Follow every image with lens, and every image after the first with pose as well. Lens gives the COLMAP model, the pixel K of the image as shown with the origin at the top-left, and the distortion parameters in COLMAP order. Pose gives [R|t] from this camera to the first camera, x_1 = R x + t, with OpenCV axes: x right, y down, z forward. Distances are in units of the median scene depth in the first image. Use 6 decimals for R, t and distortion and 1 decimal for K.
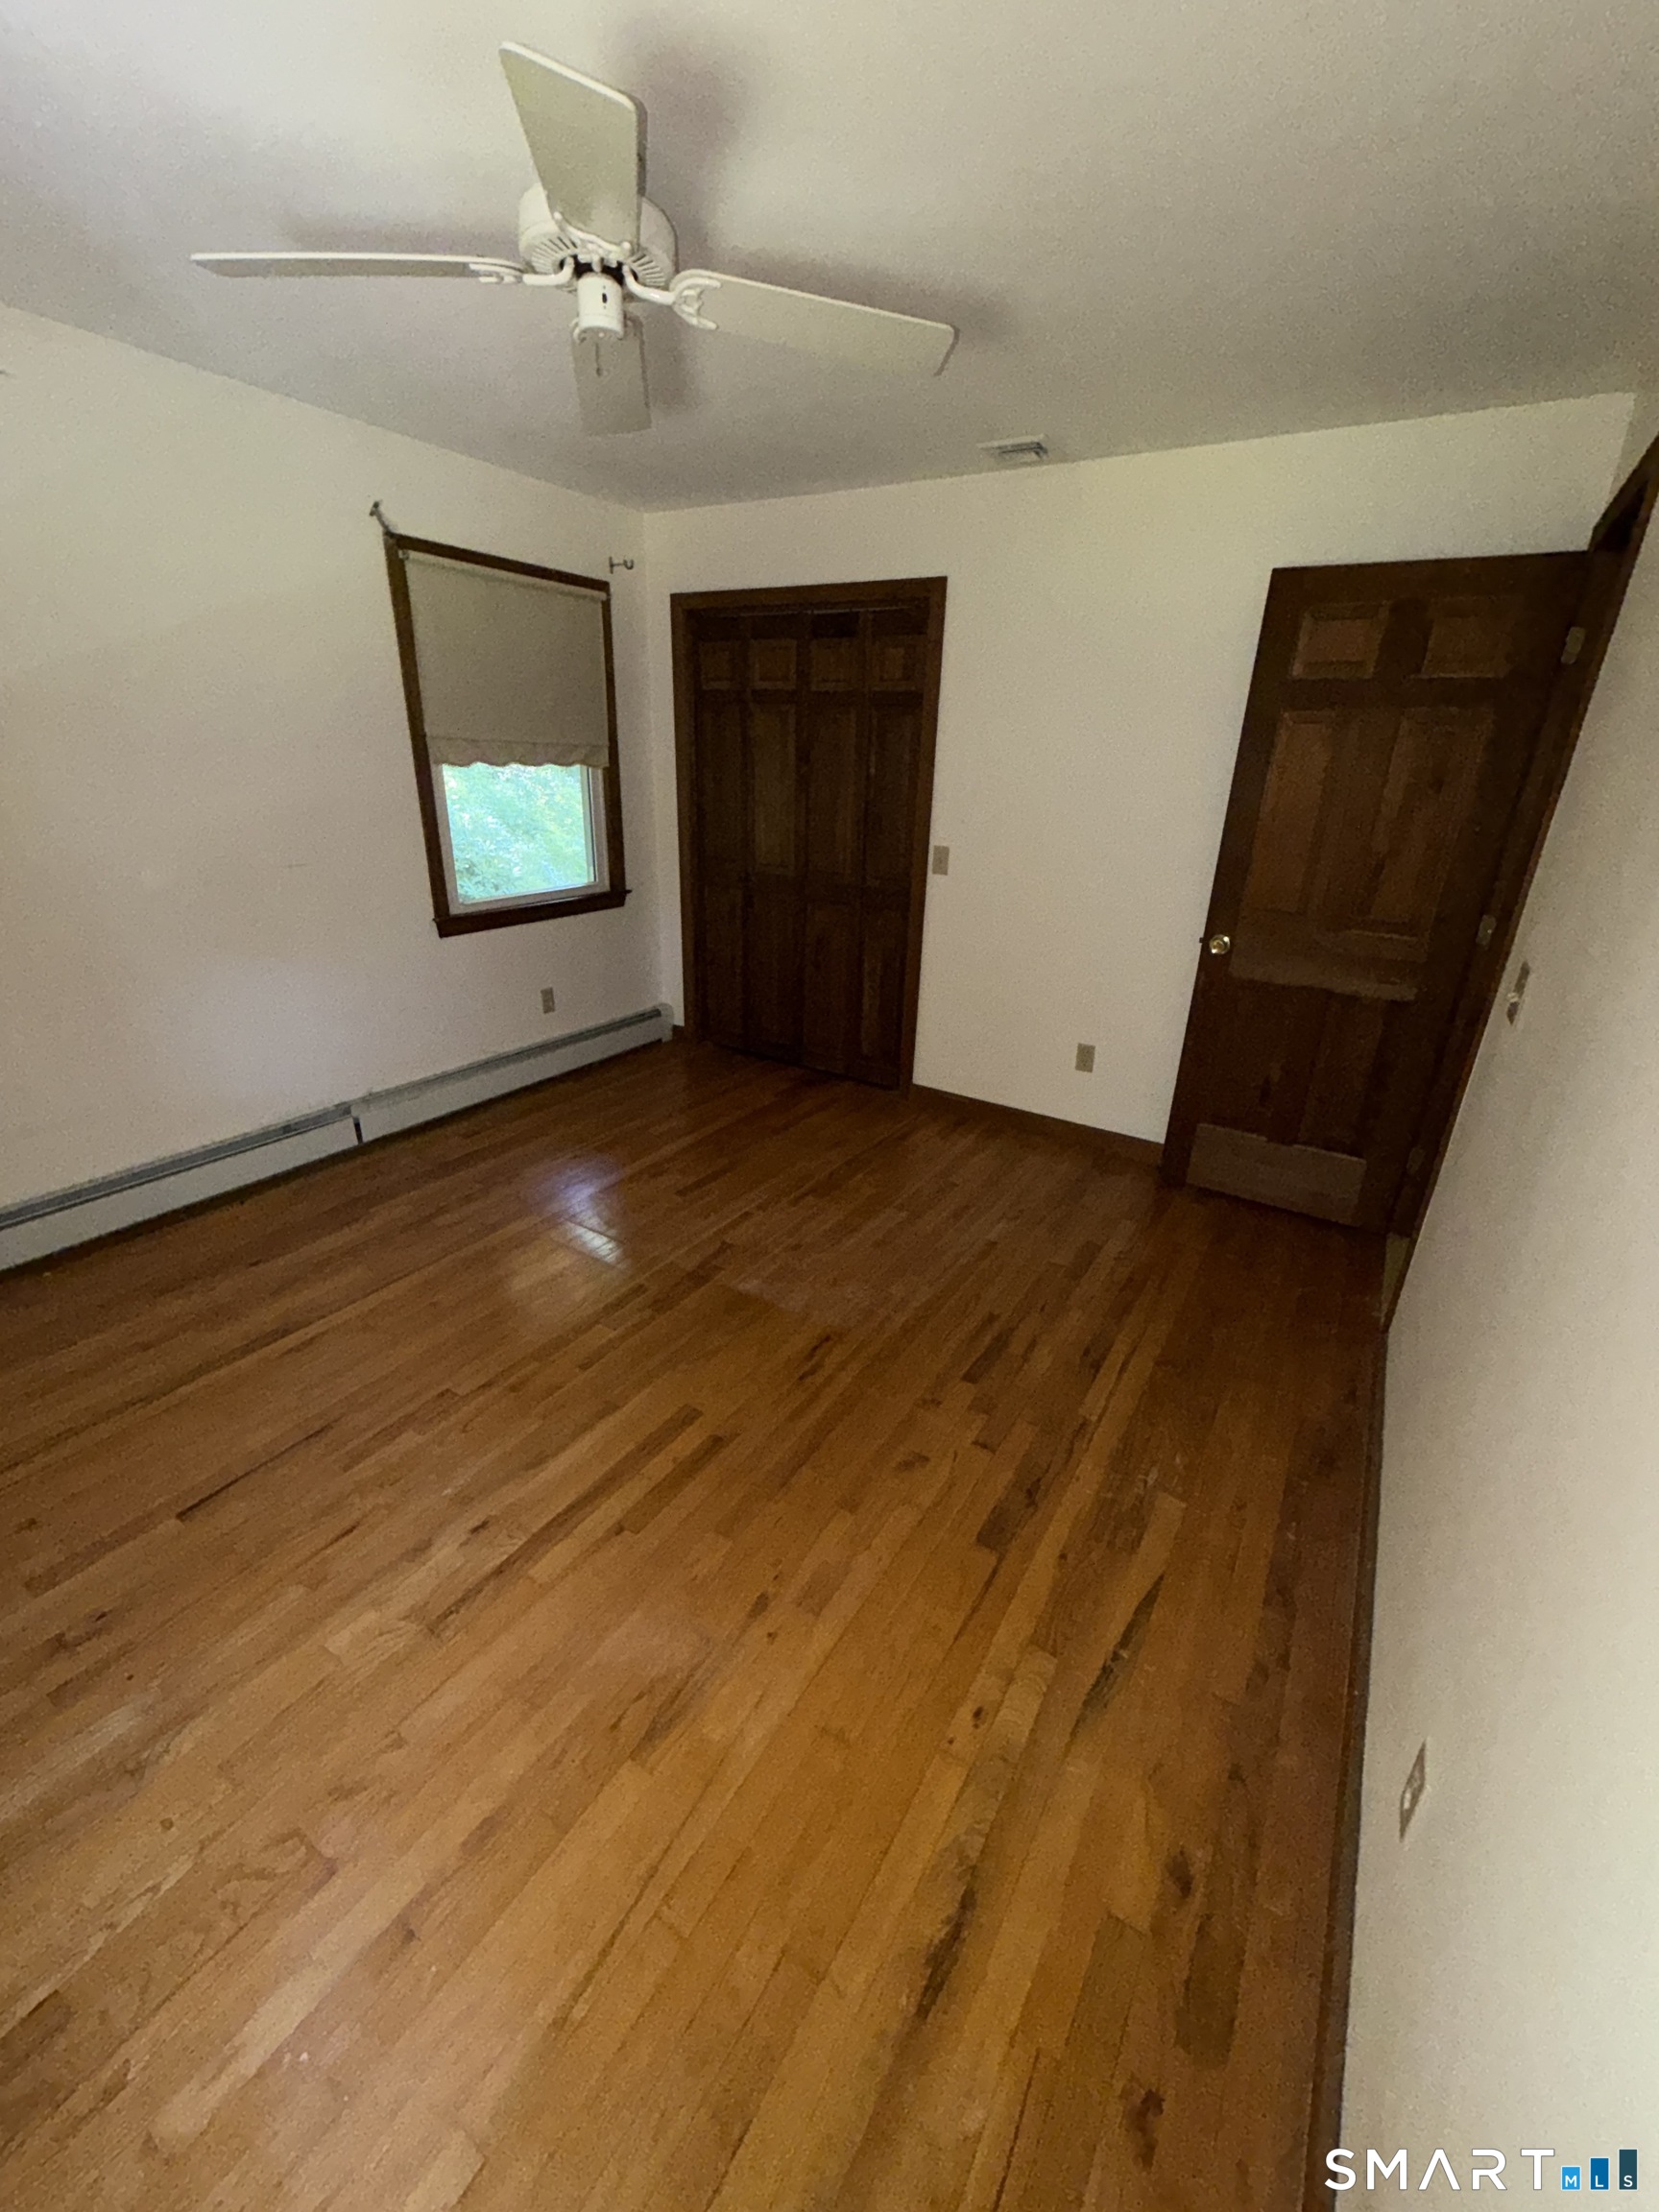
lens RADIAL K [[886.6, 0, 826.9], [0, 886.6, 1106.4], [0, 0, 1]] dist [-0.003741, -0.000020]
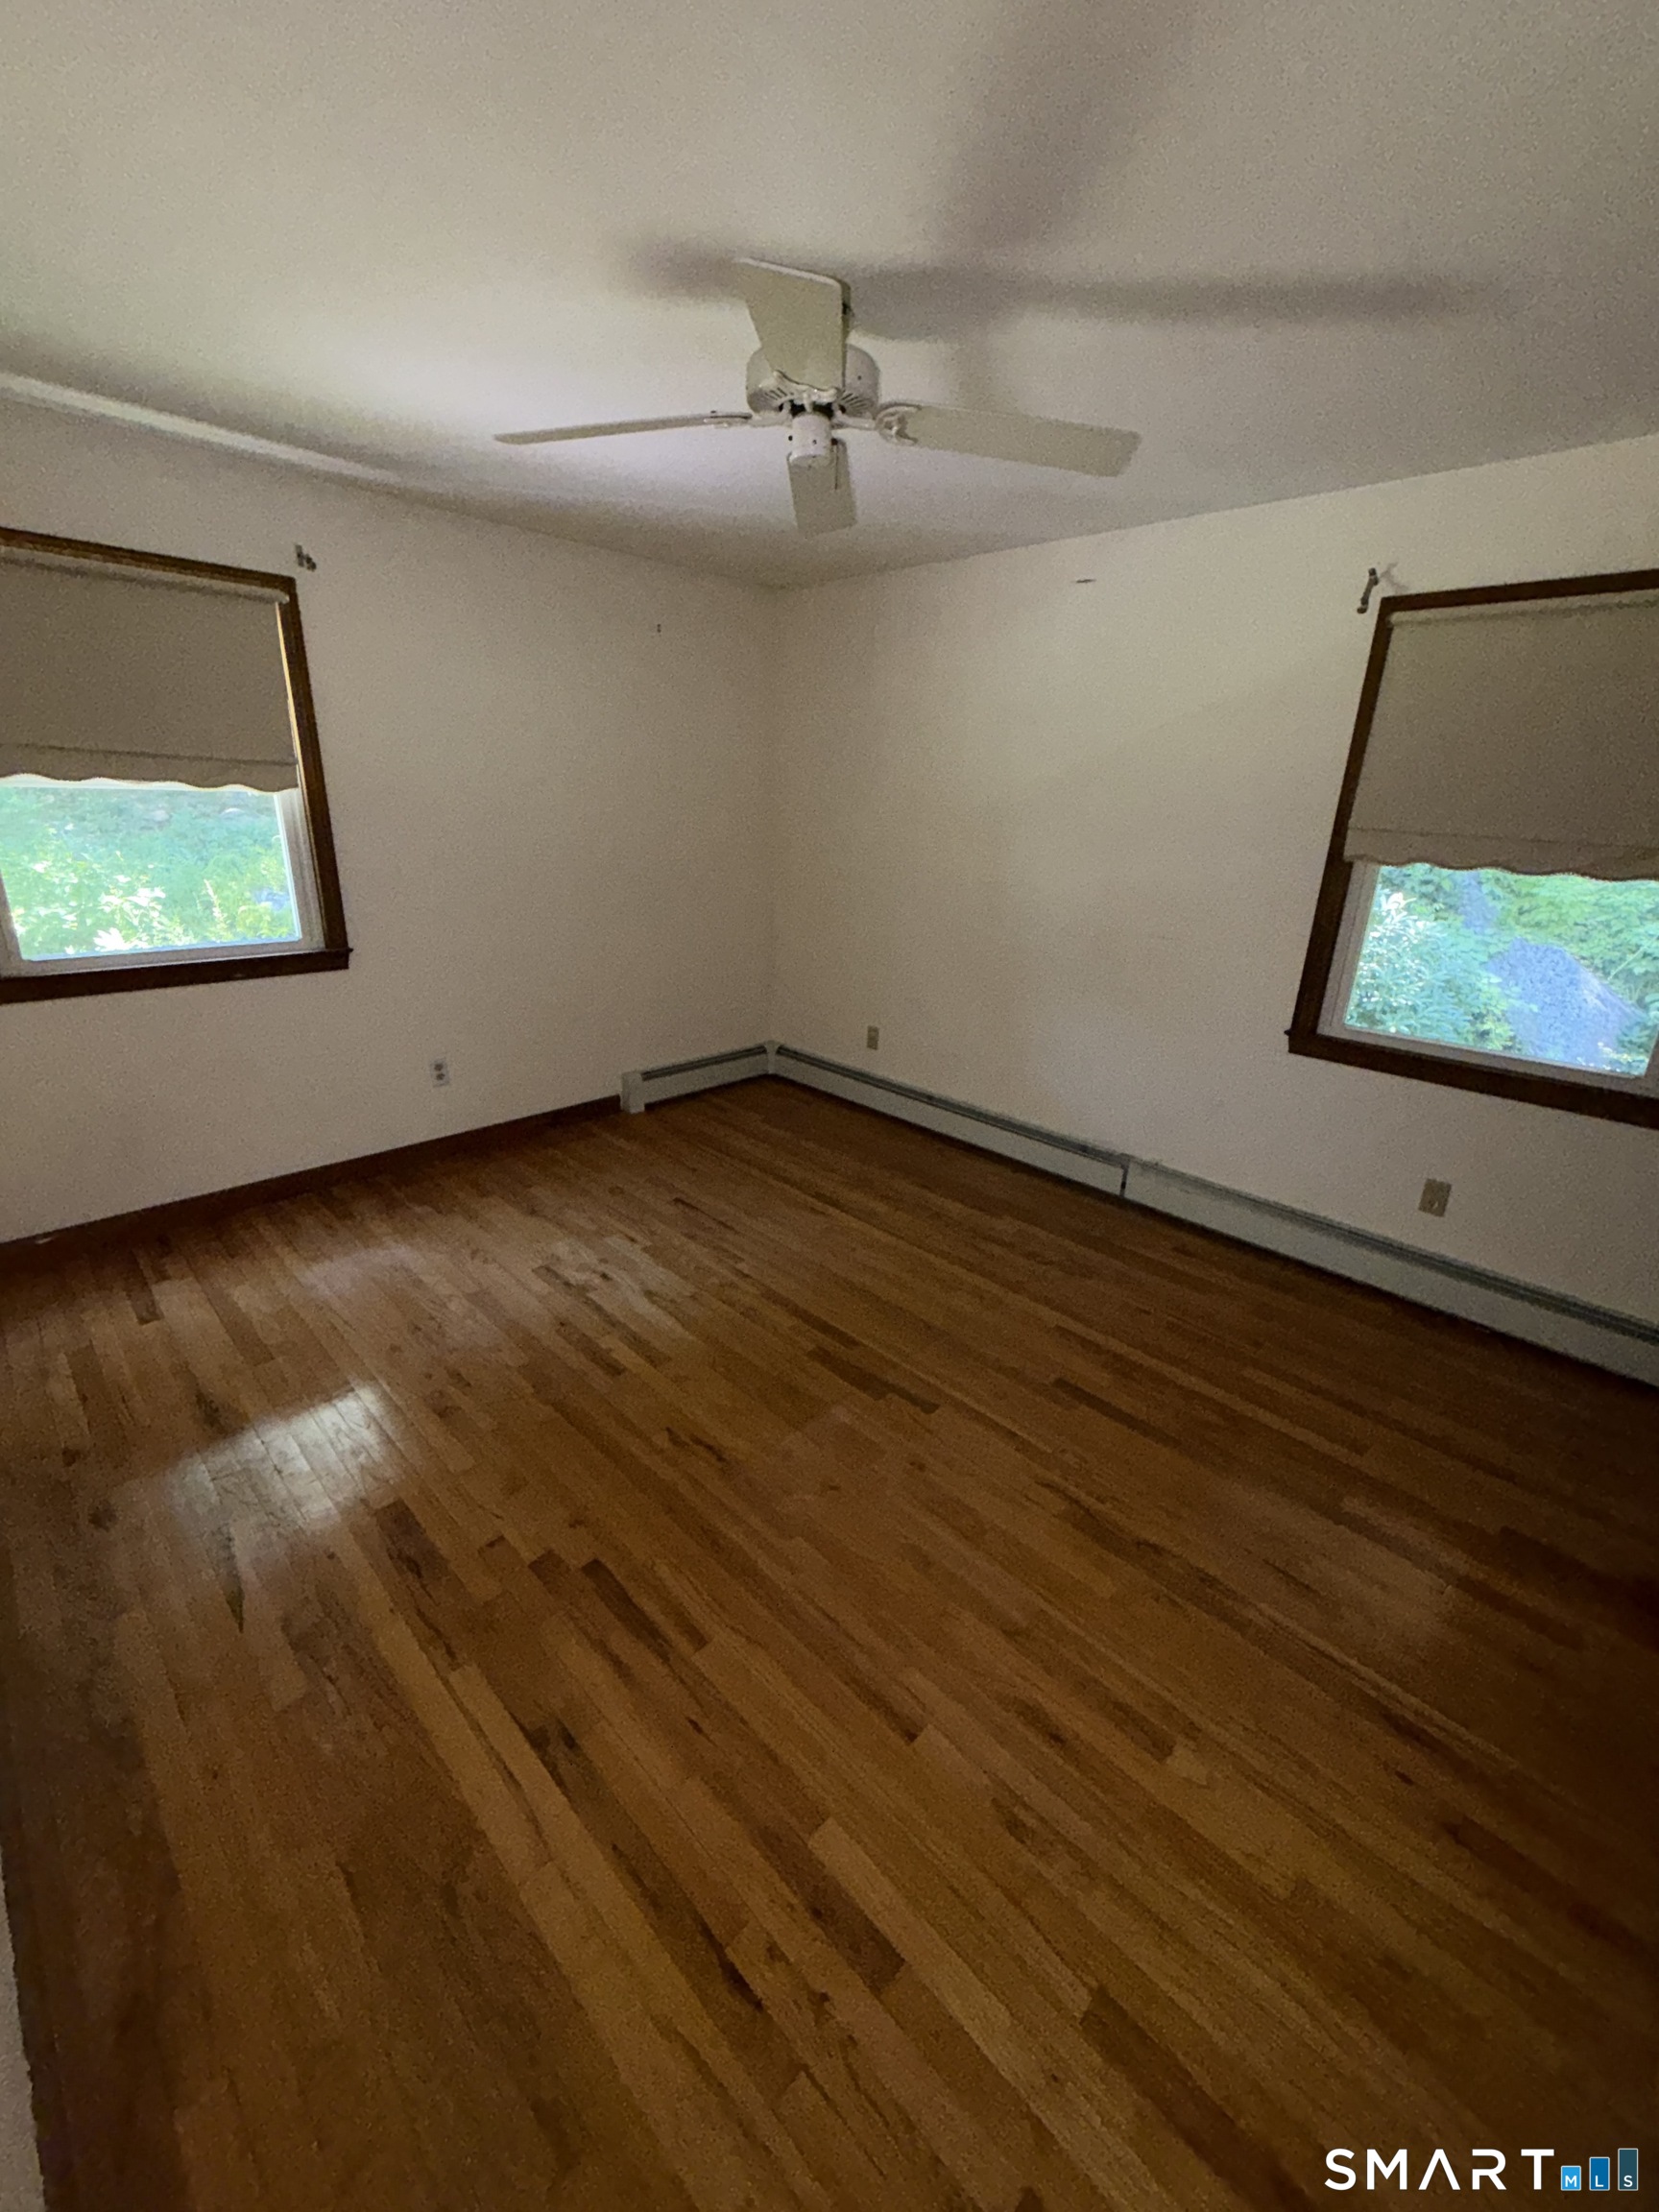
lens RADIAL K [[886.6, 0, 837.6], [0, 886.6, 1107.1], [0, 0, 1]] dist [-0.003741, -0.000020]
pose [[-0.214439, 0.288864, -0.933045, 0.593850], [-0.403512, 0.843739, 0.353953, -0.336711], [0.889491, 0.452396, -0.064371, 0.843105]]
